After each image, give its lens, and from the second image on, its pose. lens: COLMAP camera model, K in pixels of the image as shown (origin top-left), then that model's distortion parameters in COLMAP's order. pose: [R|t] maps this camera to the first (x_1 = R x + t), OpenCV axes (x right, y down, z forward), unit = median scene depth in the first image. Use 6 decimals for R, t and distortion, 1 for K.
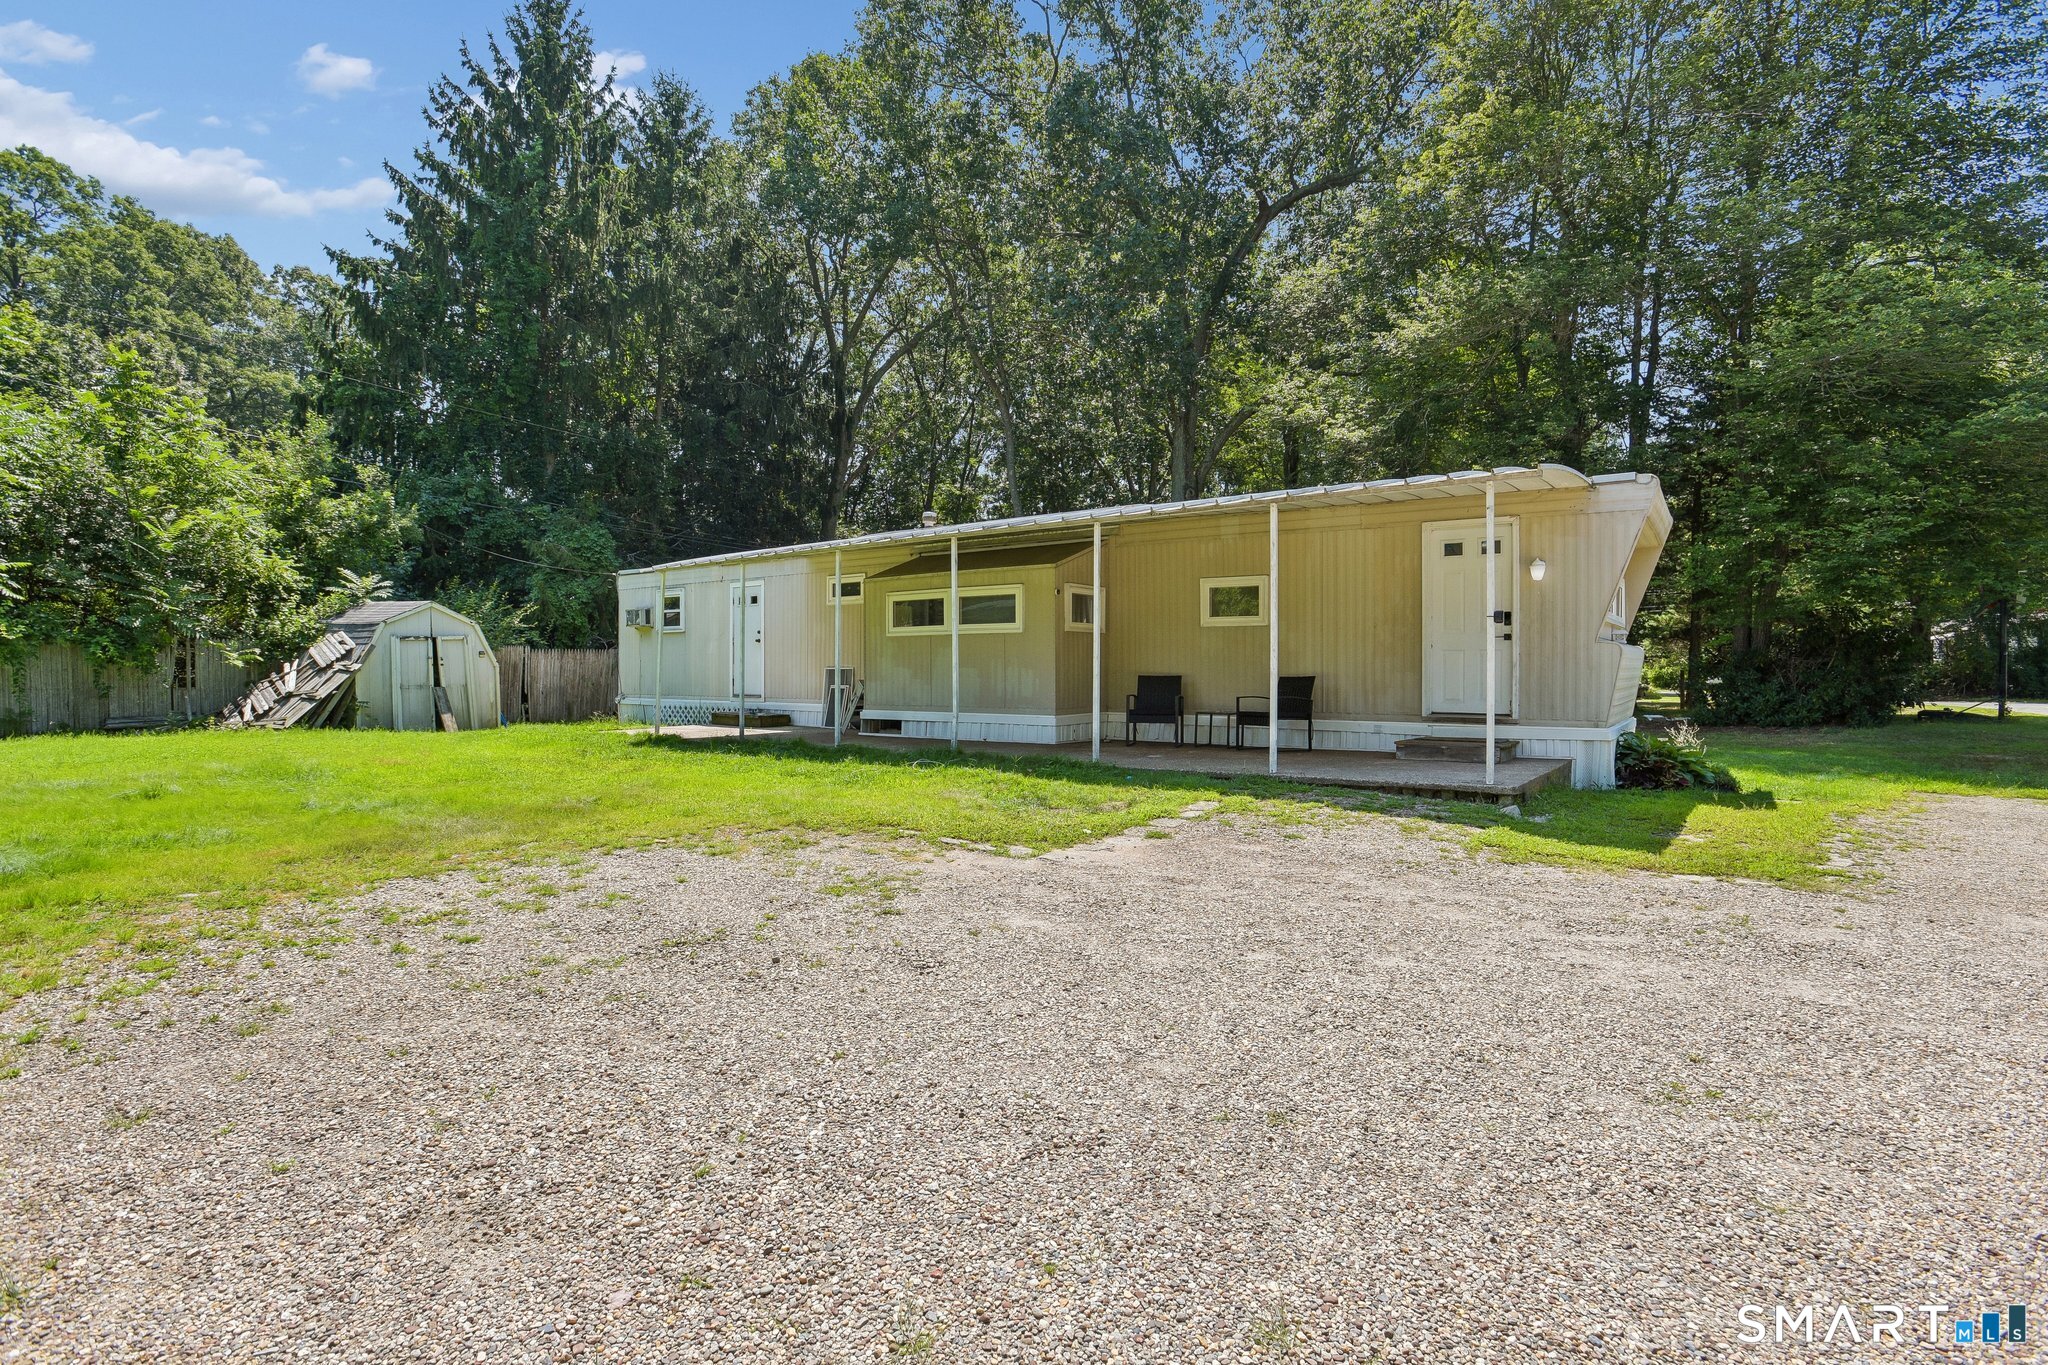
lens RADIAL K [[1007.0, 0, 1040.3], [0, 1007.0, 690.6], [0, 0, 1]] dist [-0.039557, 0.021984]
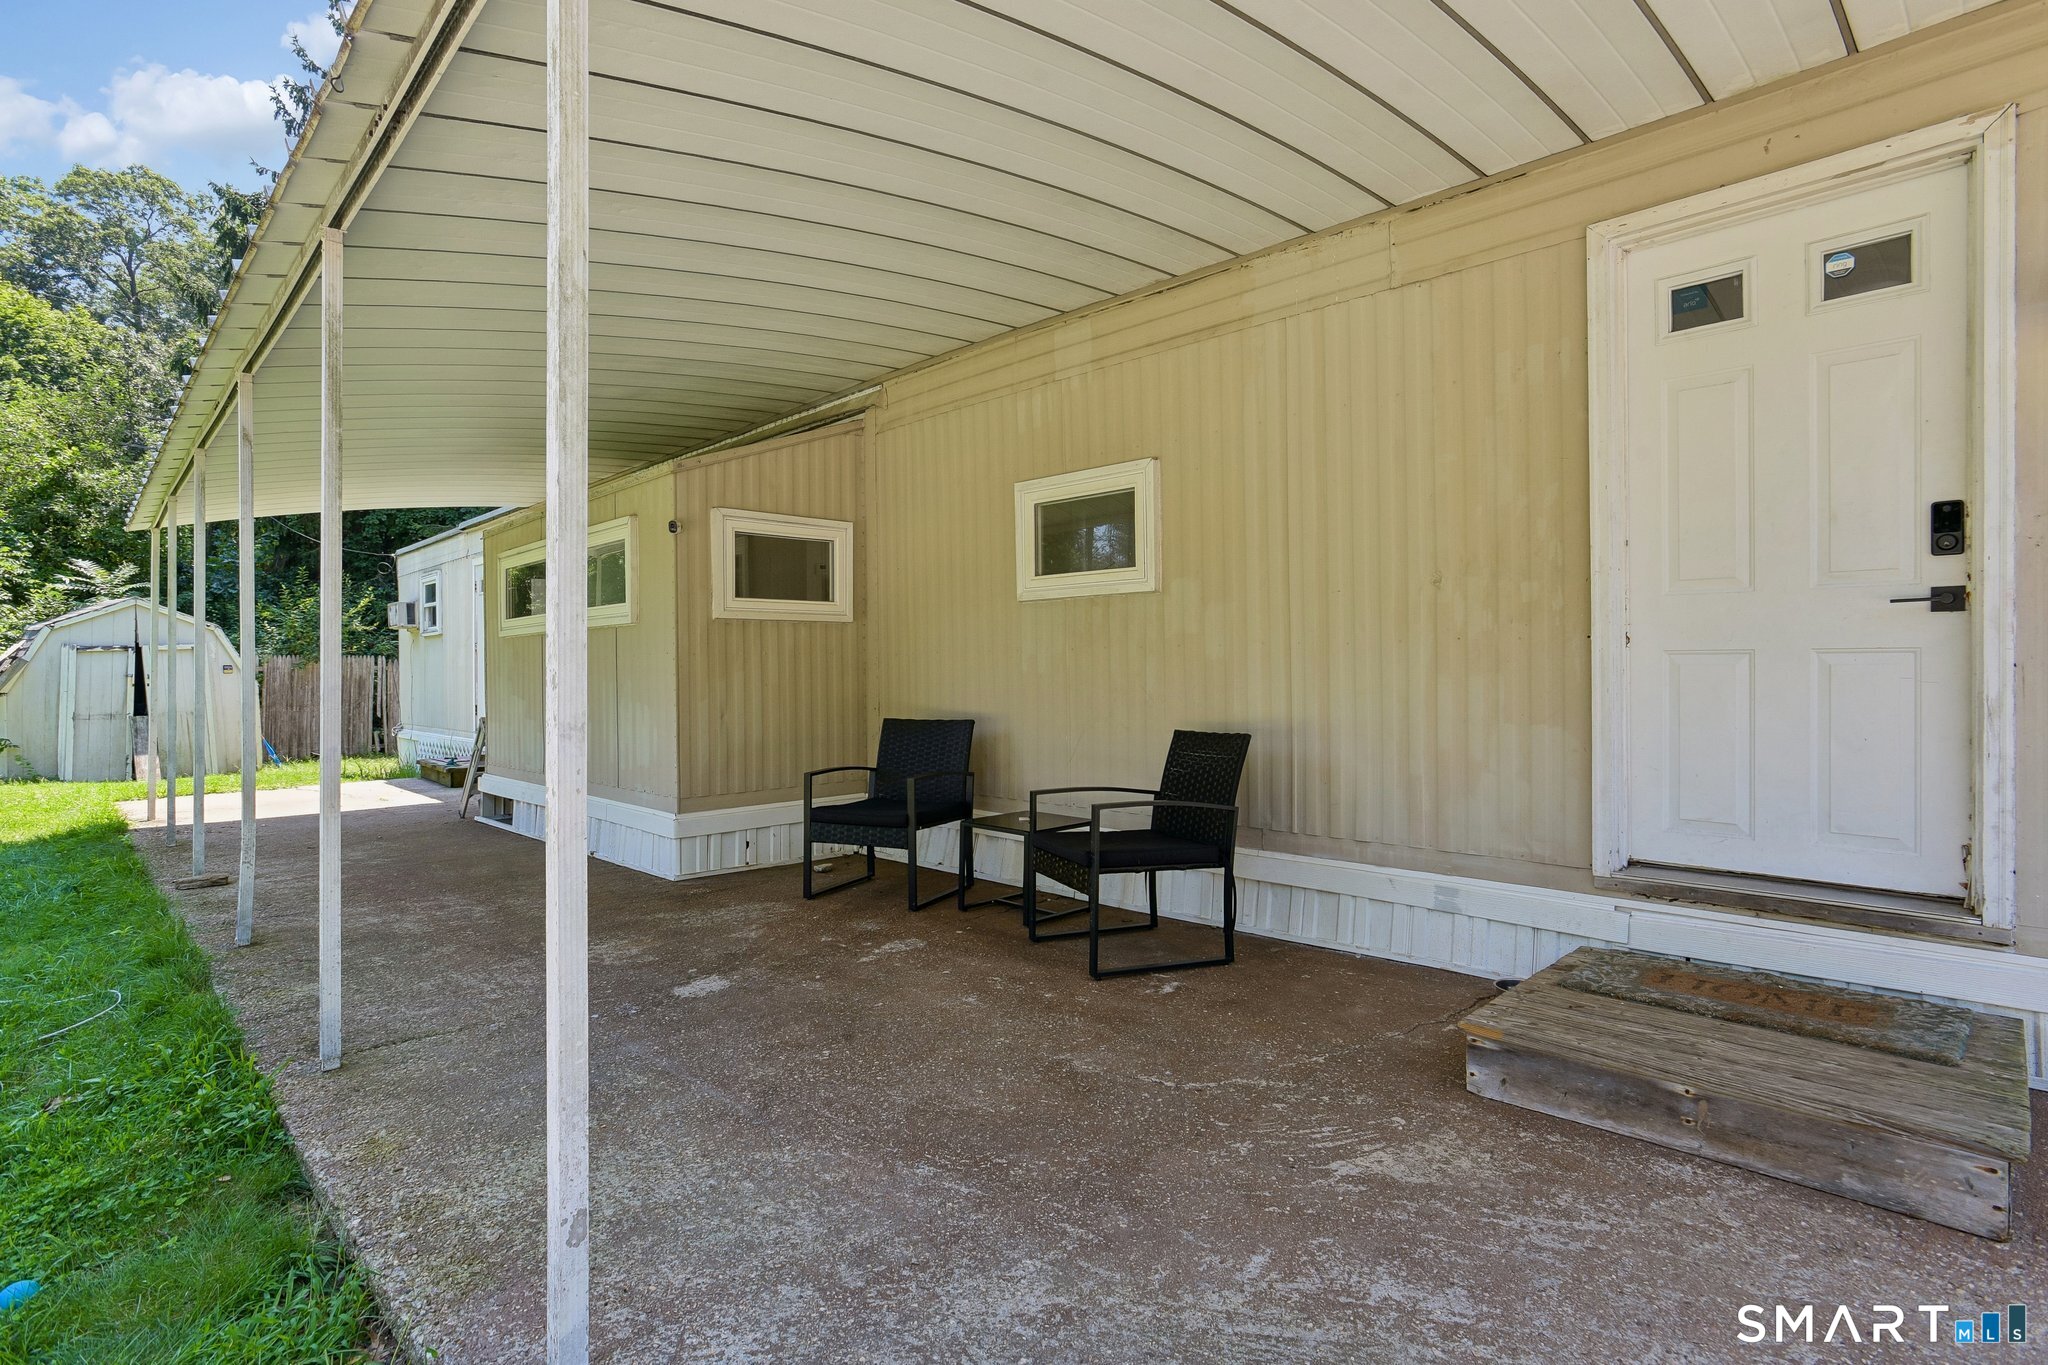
lens RADIAL K [[1021.0, 0, 1022.2], [0, 1021.0, 671.7], [0, 0, 1]] dist [-0.028348, 0.022770]
pose [[0.977346, -0.007647, -0.211510, 0.246717], [0.003511, 0.999795, -0.019924, -0.026395], [0.211619, 0.018730, 0.977173, 0.592038]]
